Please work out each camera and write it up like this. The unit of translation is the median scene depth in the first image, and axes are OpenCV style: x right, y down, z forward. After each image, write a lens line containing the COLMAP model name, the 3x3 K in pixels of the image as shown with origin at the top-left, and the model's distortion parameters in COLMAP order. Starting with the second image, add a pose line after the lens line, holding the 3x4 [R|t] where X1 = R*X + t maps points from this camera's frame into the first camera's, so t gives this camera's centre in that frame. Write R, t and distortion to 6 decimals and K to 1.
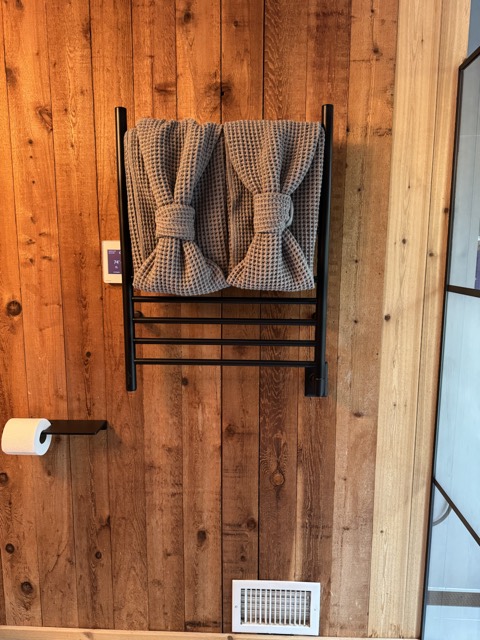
lens RADIAL K [[454.3, 0, 242.2], [0, 454.3, 320.2], [0, 0, 1]] dist [0.029459, -0.020231]
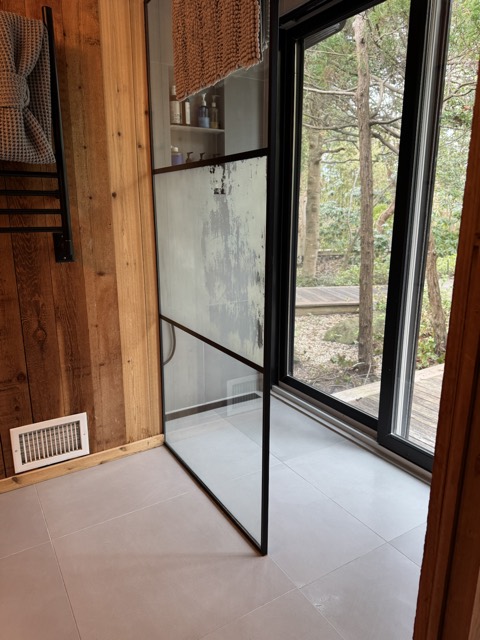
lens RADIAL K [[454.3, 0, 239.5], [0, 454.3, 316.0], [0, 0, 1]] dist [0.029459, -0.020231]
pose [[0.826531, -0.136285, 0.546144, -0.144309], [0.088295, 0.989627, 0.113327, 0.216792], [-0.555924, -0.045447, 0.829990, -0.299187]]
